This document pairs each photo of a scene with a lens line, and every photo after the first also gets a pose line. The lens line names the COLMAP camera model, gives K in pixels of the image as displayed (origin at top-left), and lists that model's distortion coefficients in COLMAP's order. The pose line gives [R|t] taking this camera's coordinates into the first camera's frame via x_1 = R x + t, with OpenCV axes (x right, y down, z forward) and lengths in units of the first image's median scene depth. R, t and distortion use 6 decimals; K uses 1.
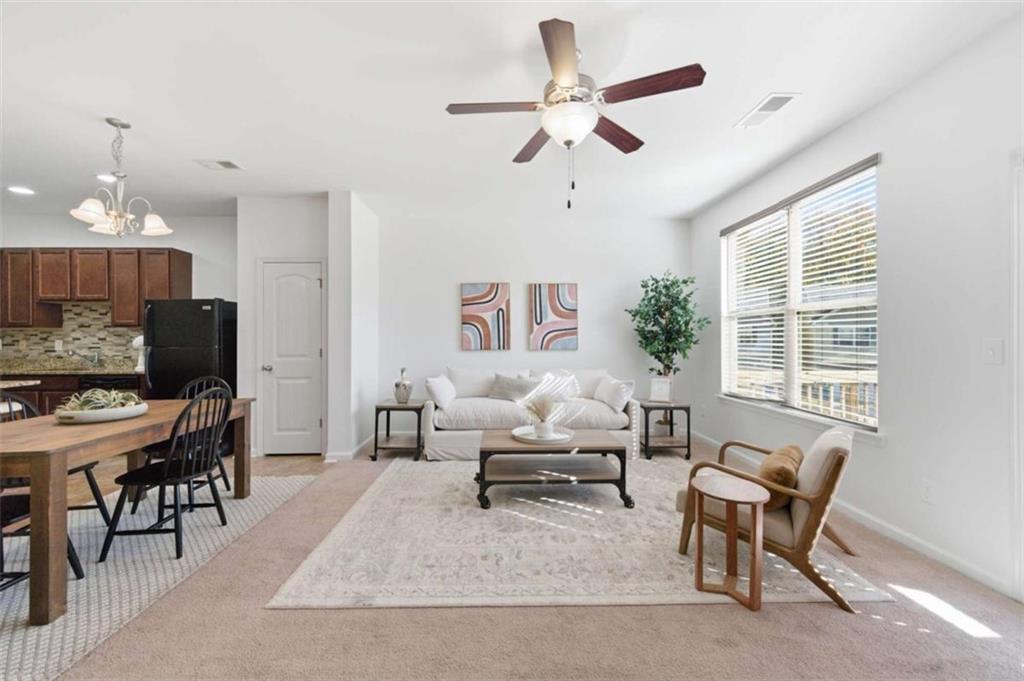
lens RADIAL K [[401.3, 0, 510.0], [0, 401.3, 339.1], [0, 0, 1]] dist [0.000669, -0.000233]
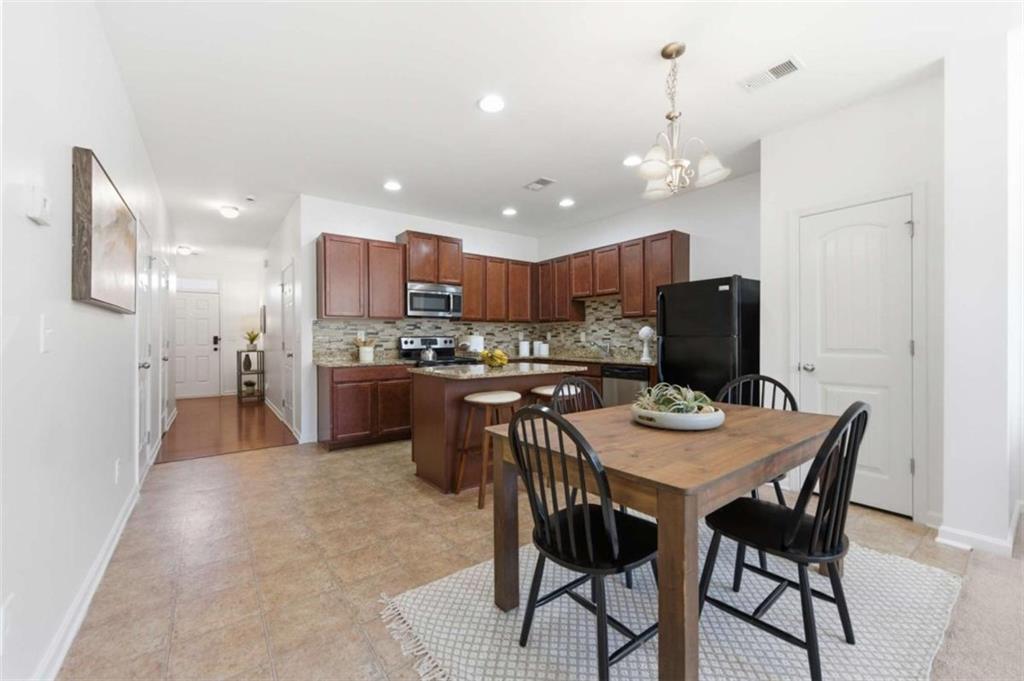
lens RADIAL K [[406.0, 0, 511.9], [0, 406.0, 338.6], [0, 0, 1]] dist [0.001088, -0.000057]
pose [[0.577729, 0.001875, -0.816226, -0.316198], [0.000104, 0.999997, 0.002371, 0.020178], [0.816228, -0.001454, 0.577728, 0.171571]]
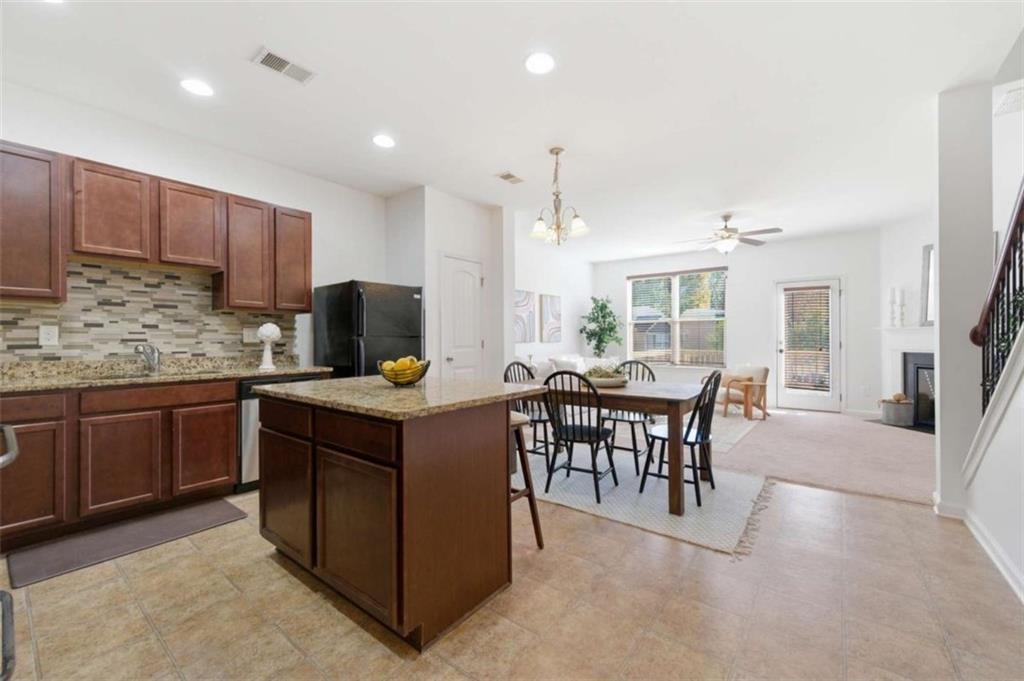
lens RADIAL K [[414.0, 0, 510.9], [0, 414.0, 339.3], [0, 0, 1]] dist [0.001146, -0.000393]
pose [[0.638820, 0.001312, 0.769355, -1.285591], [0.000990, 0.999996, -0.002528, 0.024623], [-0.769356, 0.002377, 0.638816, 0.192263]]
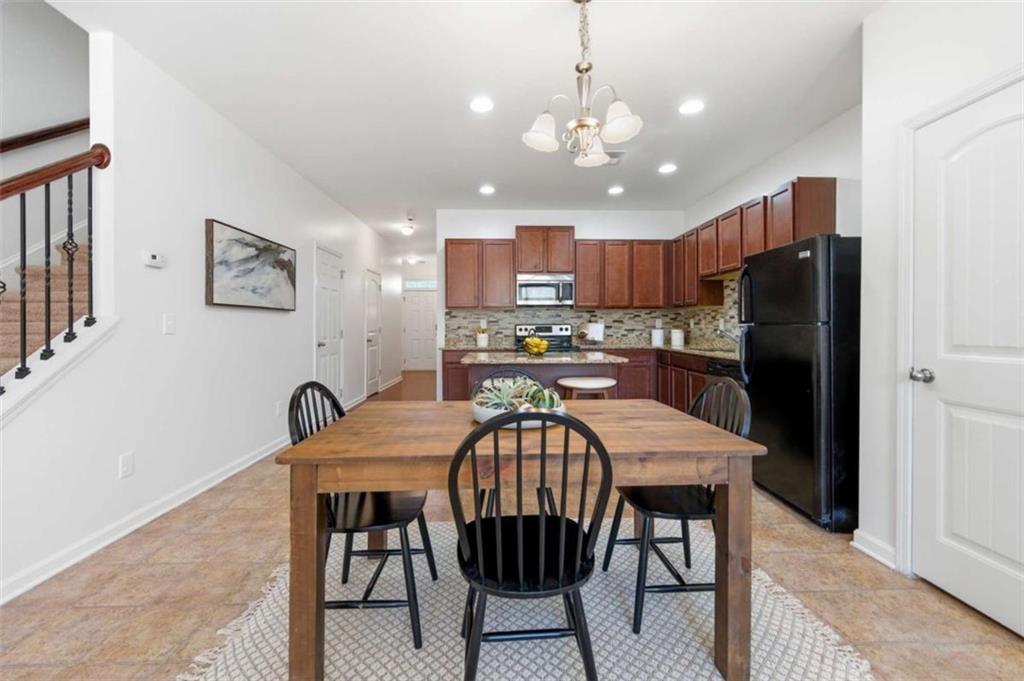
lens RADIAL K [[413.5, 0, 510.0], [0, 413.5, 326.7], [0, 0, 1]] dist [0.001085, 0.000053]
pose [[0.008287, 0.004157, -0.999957, -0.167487], [0.001551, 0.999990, 0.004170, 0.018626], [0.999964, -0.001585, 0.008280, 0.547179]]
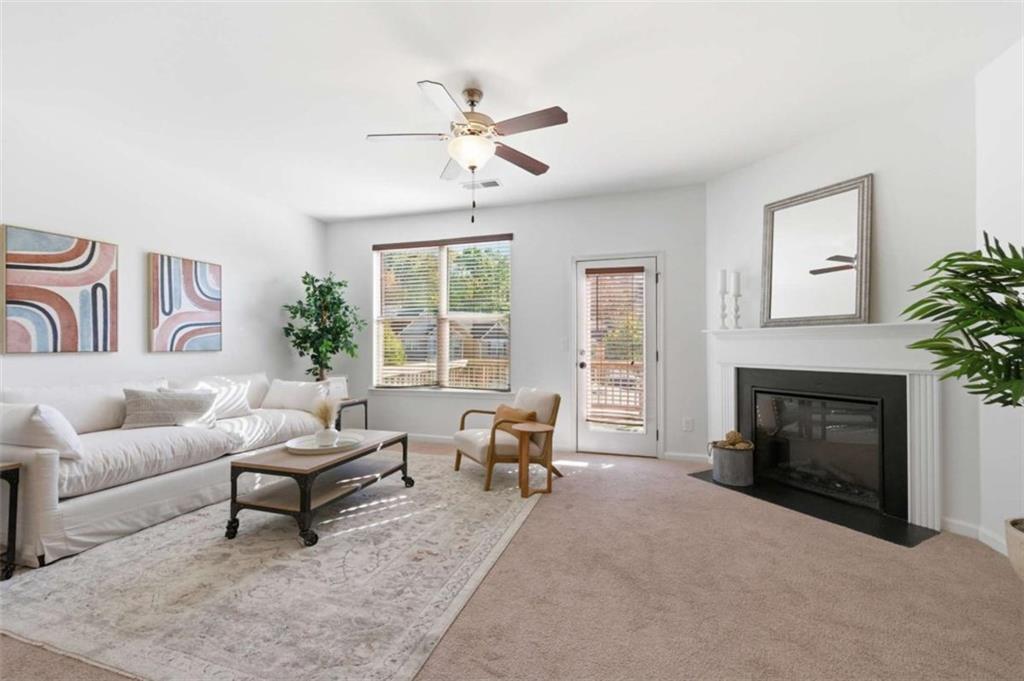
lens RADIAL K [[417.4, 0, 512.0], [0, 417.4, 340.5], [0, 0, 1]] dist [0.001357, -0.000166]
pose [[0.322625, 0.014217, 0.946420, -0.475689], [-0.000883, 0.999891, -0.014719, 0.020490], [-0.946526, 0.003913, 0.322602, 0.237437]]
